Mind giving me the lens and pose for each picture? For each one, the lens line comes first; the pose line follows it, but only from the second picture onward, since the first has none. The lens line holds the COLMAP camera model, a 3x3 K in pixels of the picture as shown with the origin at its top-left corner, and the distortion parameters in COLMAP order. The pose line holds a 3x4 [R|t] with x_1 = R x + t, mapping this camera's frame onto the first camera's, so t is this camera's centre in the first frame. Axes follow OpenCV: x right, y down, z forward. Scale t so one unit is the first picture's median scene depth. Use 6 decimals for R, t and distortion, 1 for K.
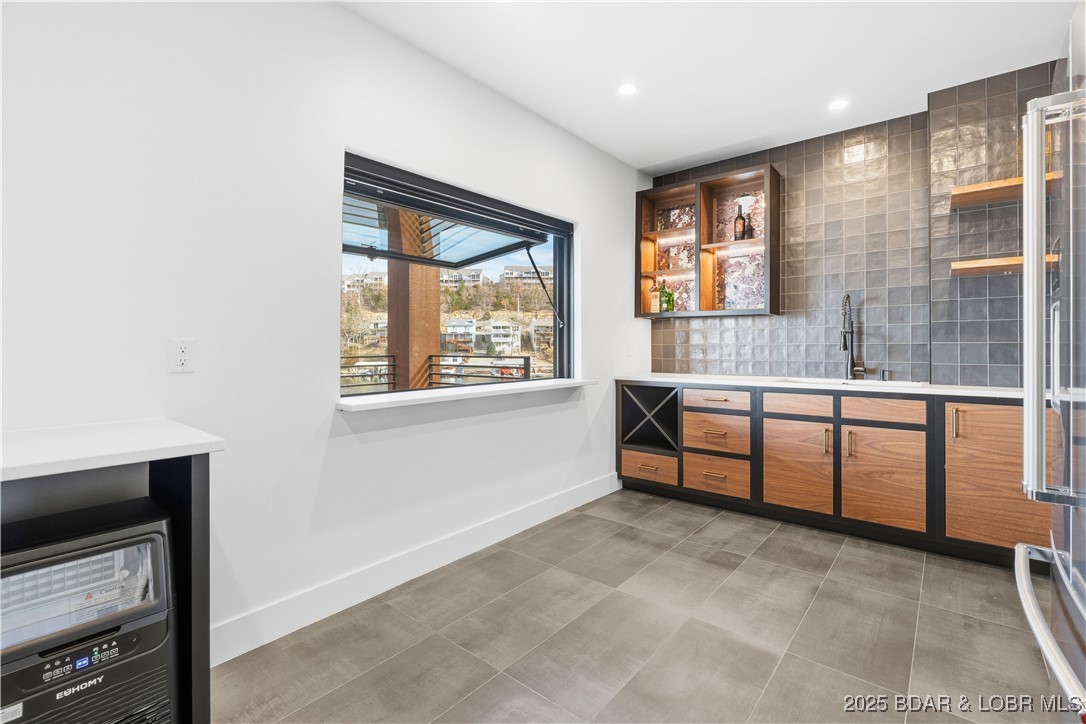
lens RADIAL K [[492.1, 0, 547.8], [0, 492.1, 350.8], [0, 0, 1]] dist [-0.000790, -0.000129]
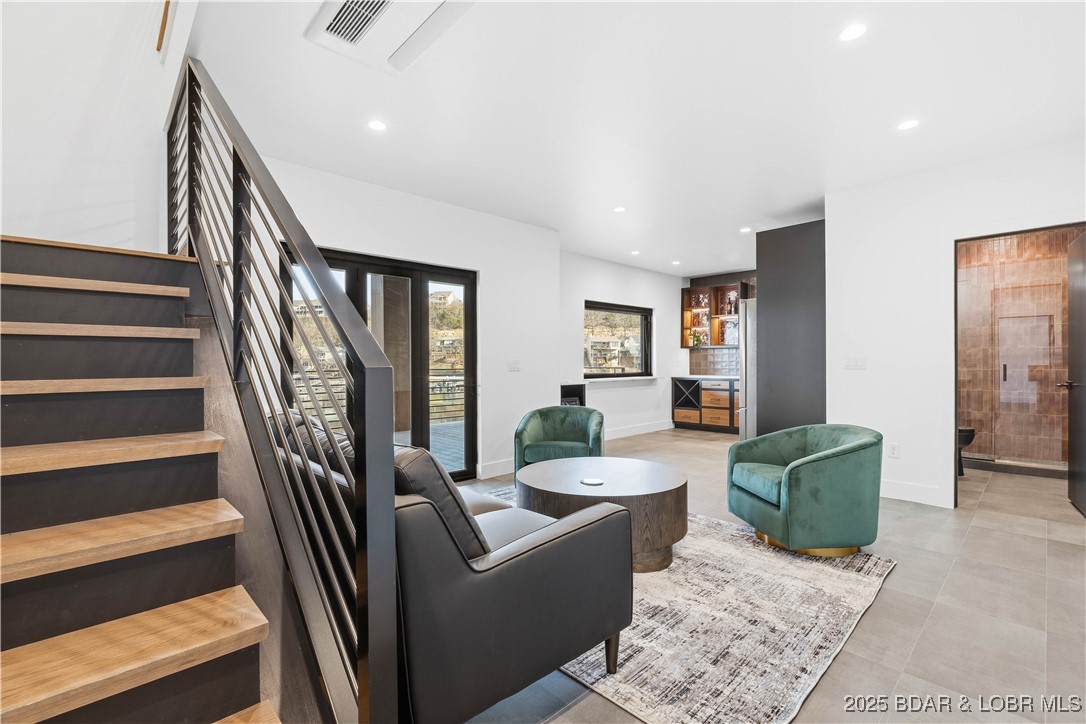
lens RADIAL K [[479.6, 0, 545.8], [0, 479.6, 365.1], [0, 0, 1]] dist [-0.000677, 0.000205]
pose [[0.992628, -0.001206, -0.121194, -0.152138], [0.000931, 0.999997, -0.002326, 0.008419], [0.121196, 0.002196, 0.992626, -1.137691]]
